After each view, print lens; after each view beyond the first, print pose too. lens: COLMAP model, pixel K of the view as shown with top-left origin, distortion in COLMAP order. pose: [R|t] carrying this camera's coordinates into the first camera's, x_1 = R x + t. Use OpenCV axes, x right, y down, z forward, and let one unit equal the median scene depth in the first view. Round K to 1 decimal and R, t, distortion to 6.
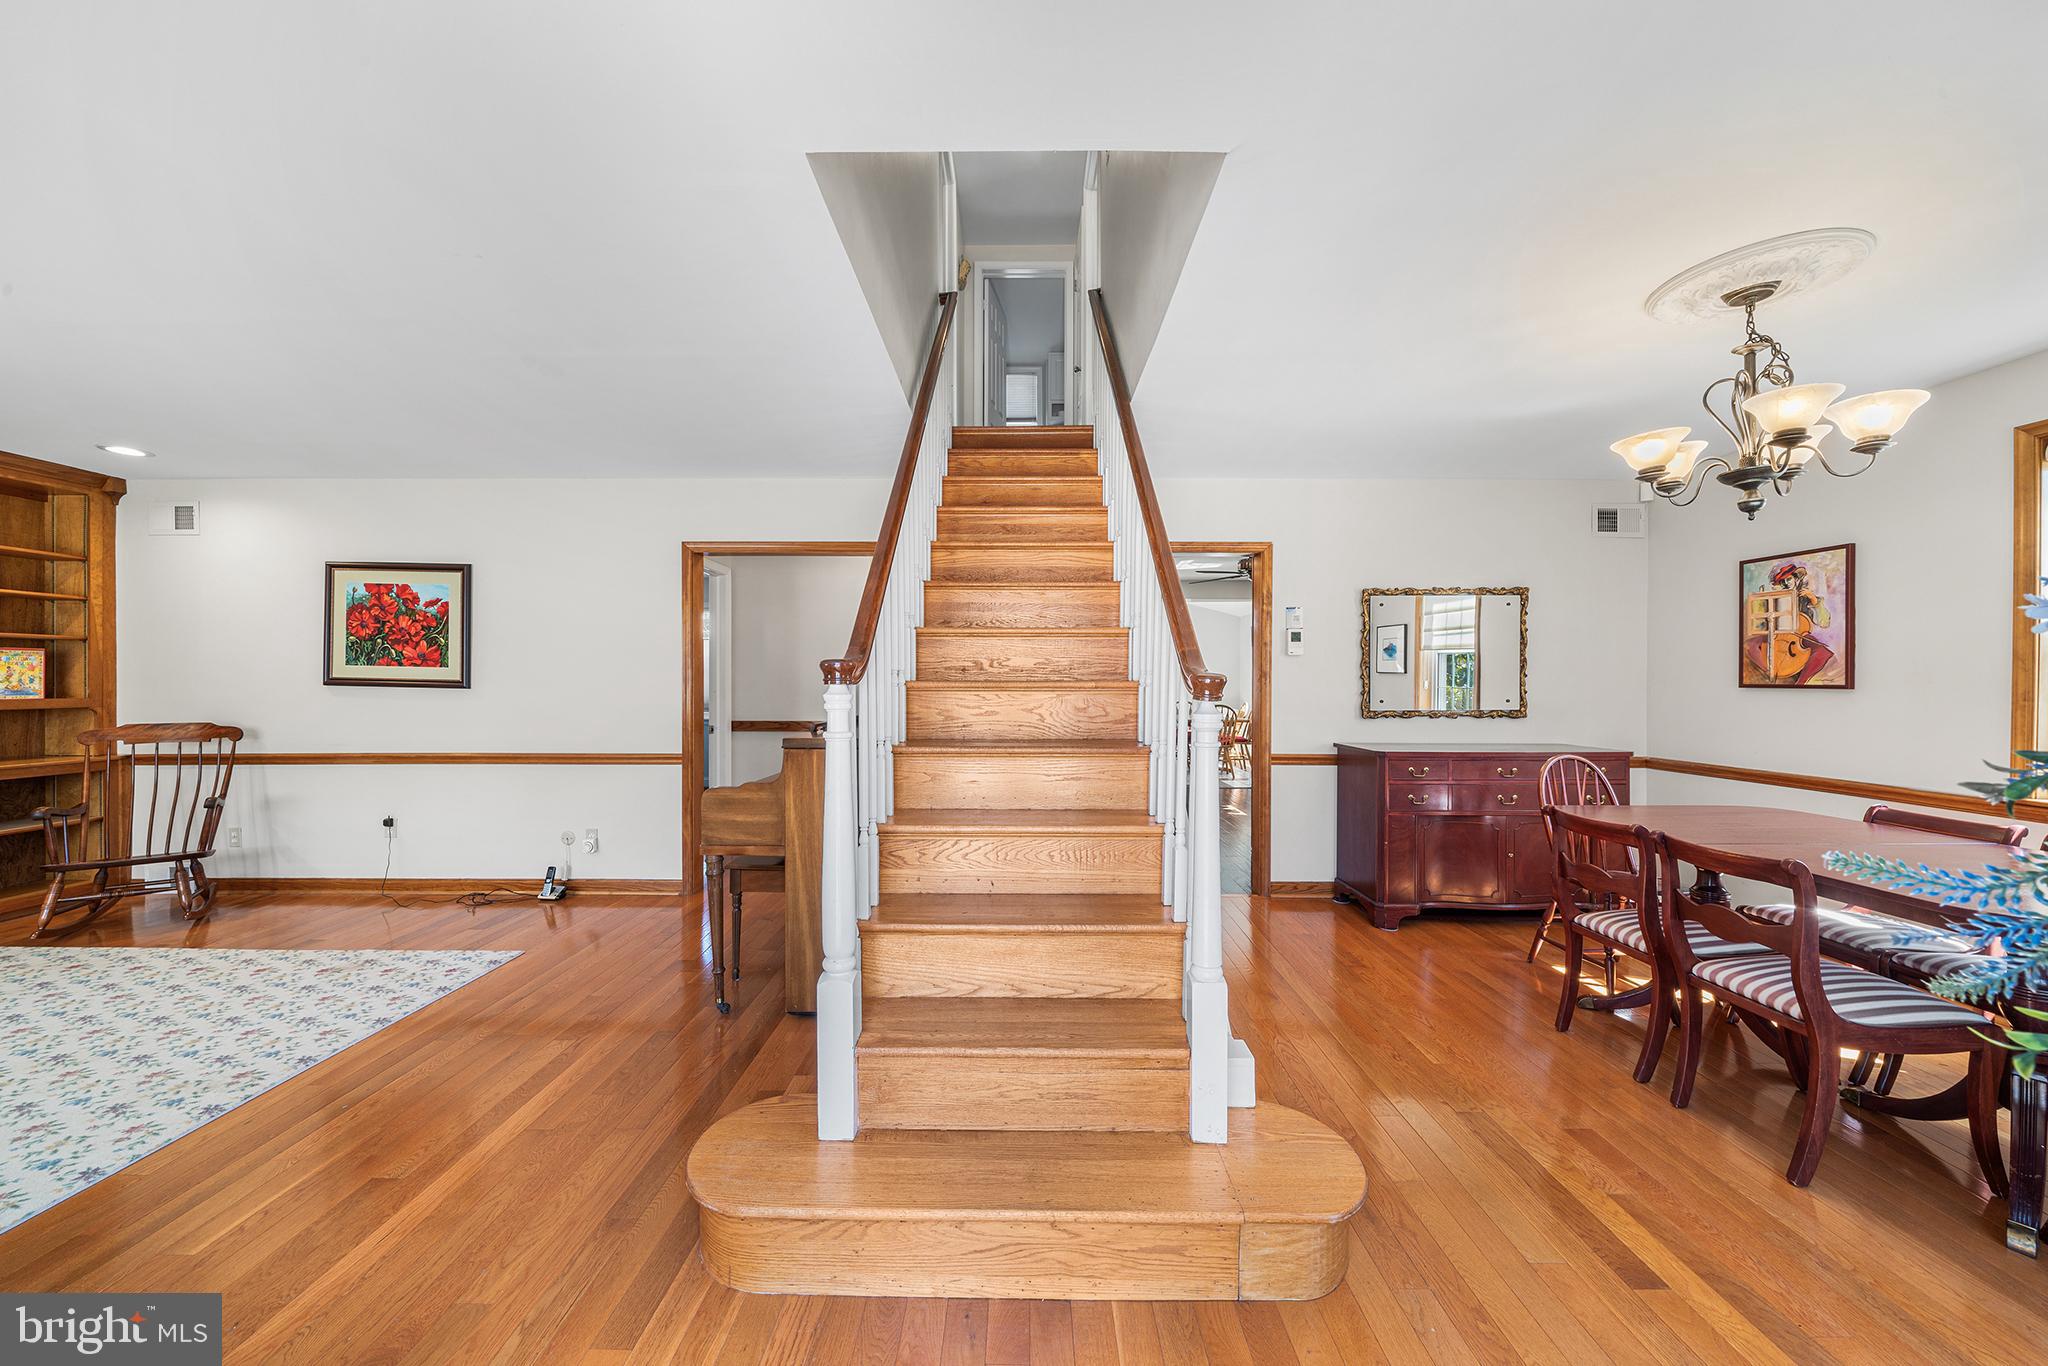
lens RADIAL K [[717.4, 0, 1015.7], [0, 717.4, 683.8], [0, 0, 1]] dist [-0.005171, 0.000083]
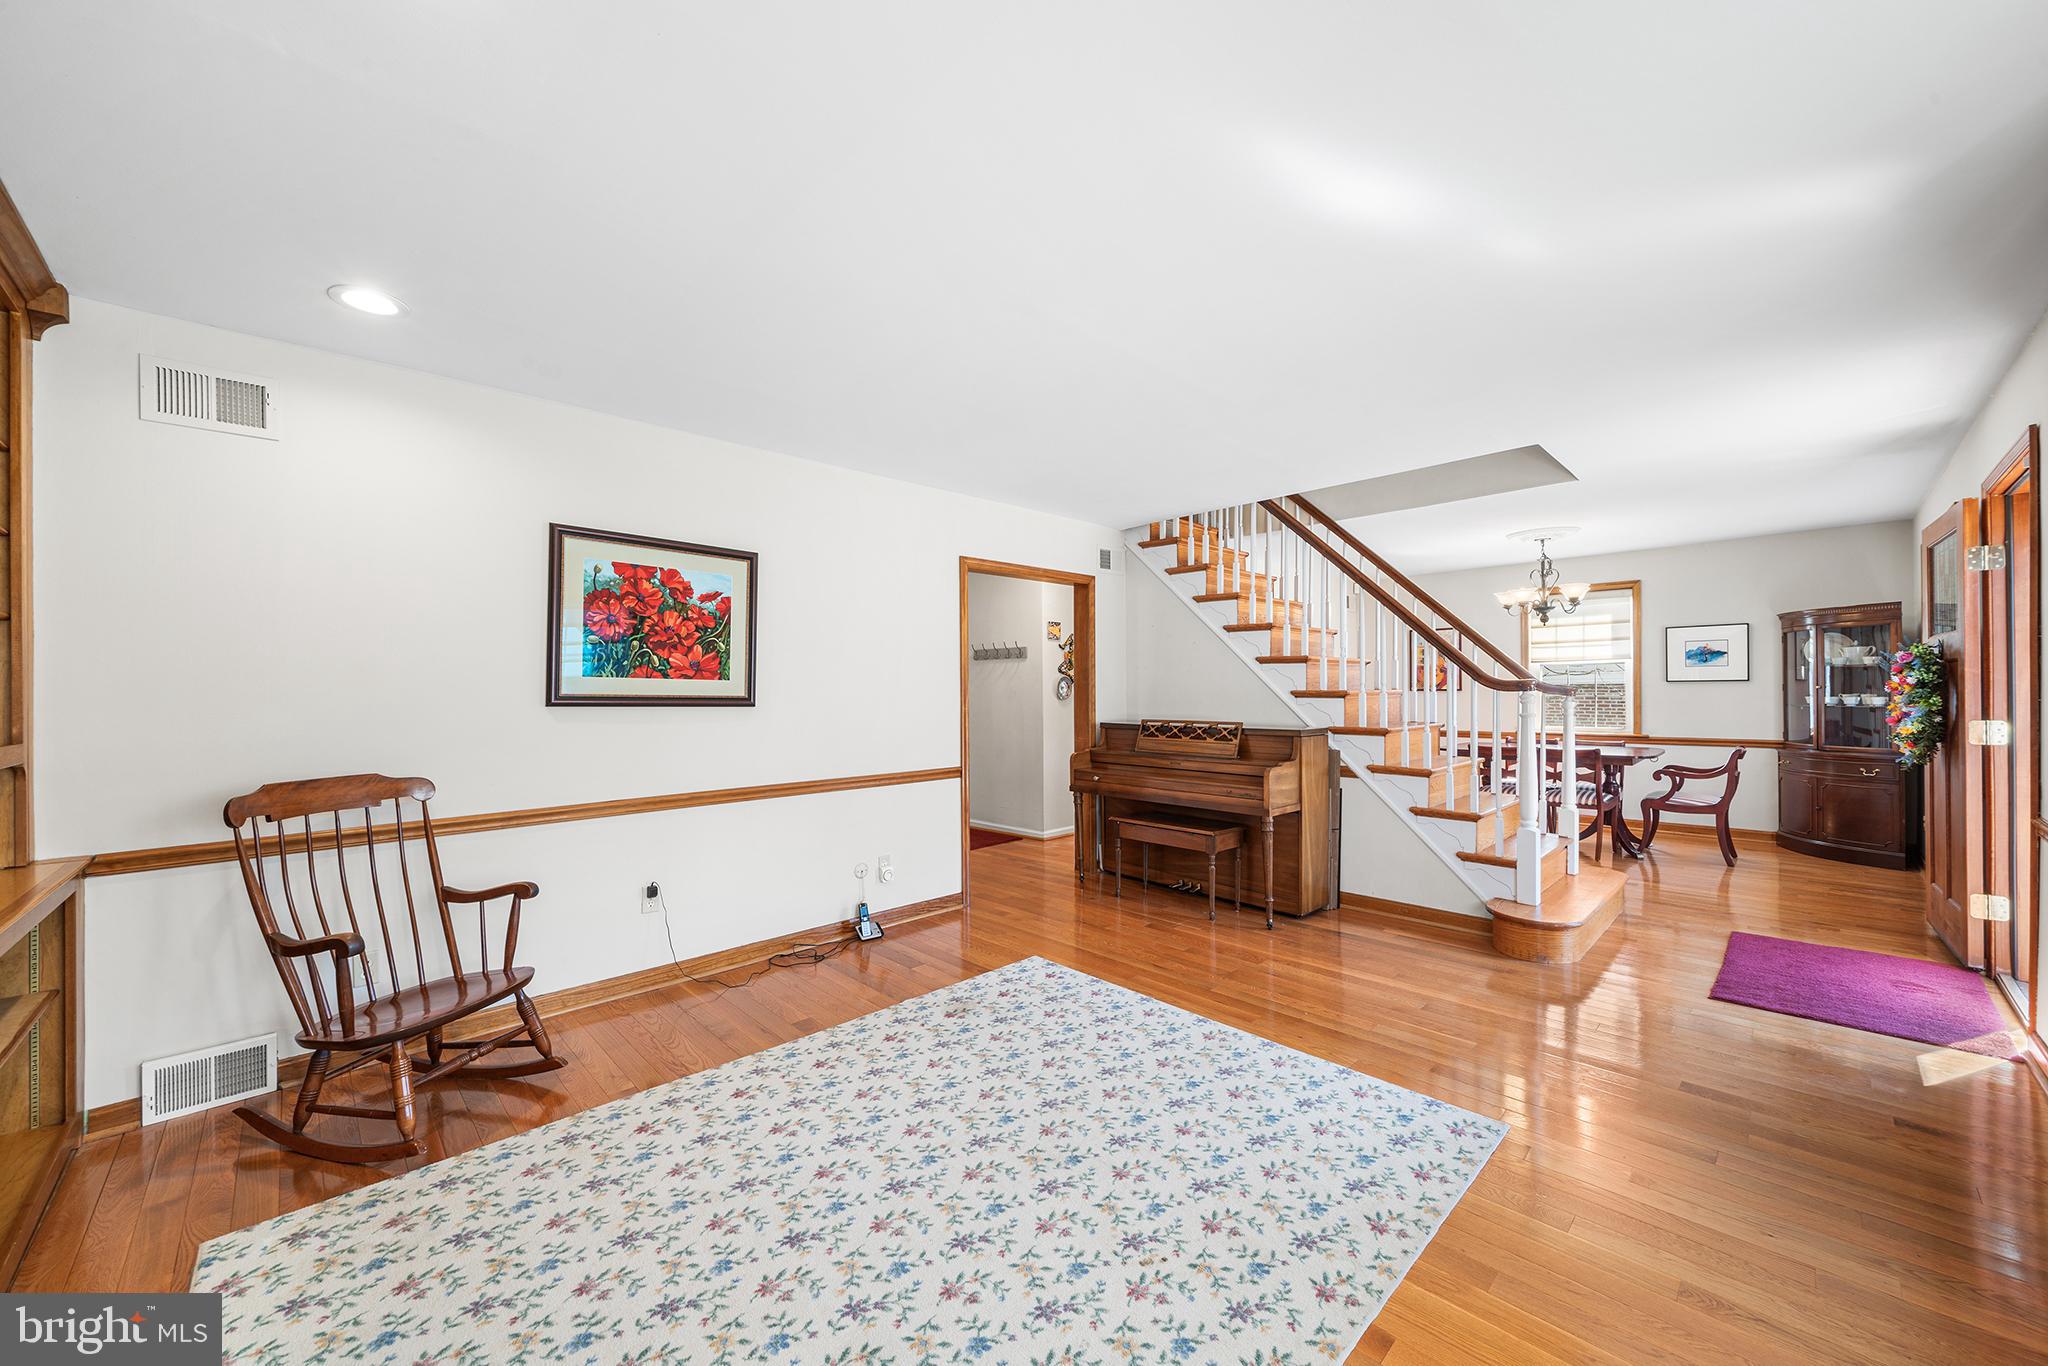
lens RADIAL K [[775.0, 0, 1009.7], [0, 775.0, 693.1], [0, 0, 1]] dist [-0.001472, -0.000098]
pose [[0.716772, -0.009402, 0.697244, -1.184418], [0.013931, 0.999903, -0.000837, -0.003801], [-0.697168, 0.010313, 0.716833, 0.176099]]
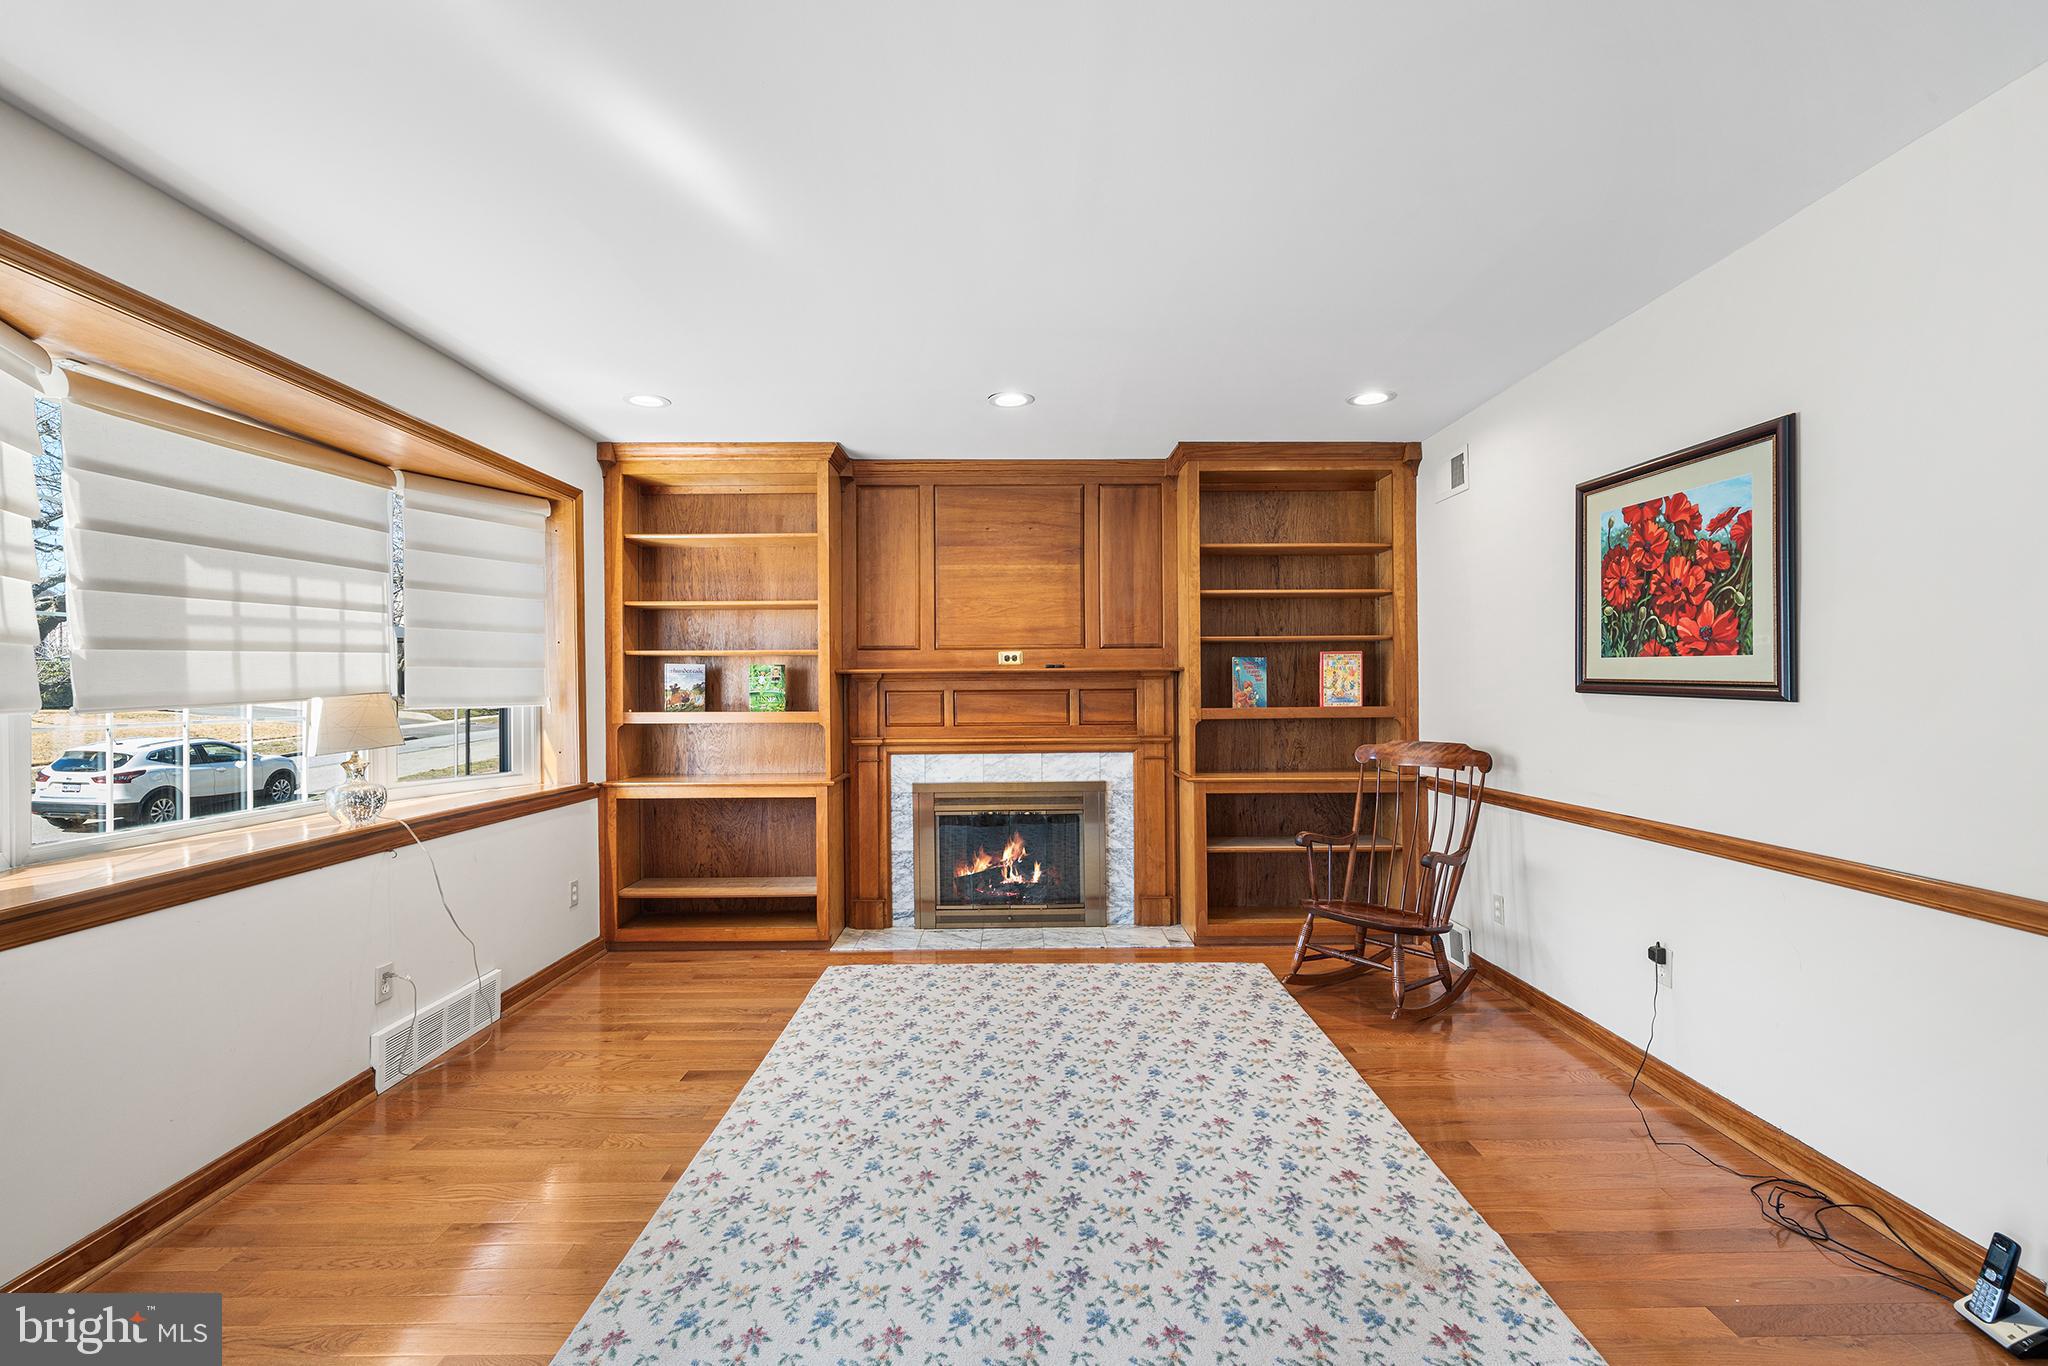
lens RADIAL K [[881.5, 0, 1032.4], [0, 881.5, 686.8], [0, 0, 1]] dist [0.001222, -0.000791]
pose [[0.023588, -0.001859, -0.999720, -0.245000], [0.004661, 0.999988, -0.001749, -0.003505], [0.999711, -0.004619, 0.023597, 0.534741]]
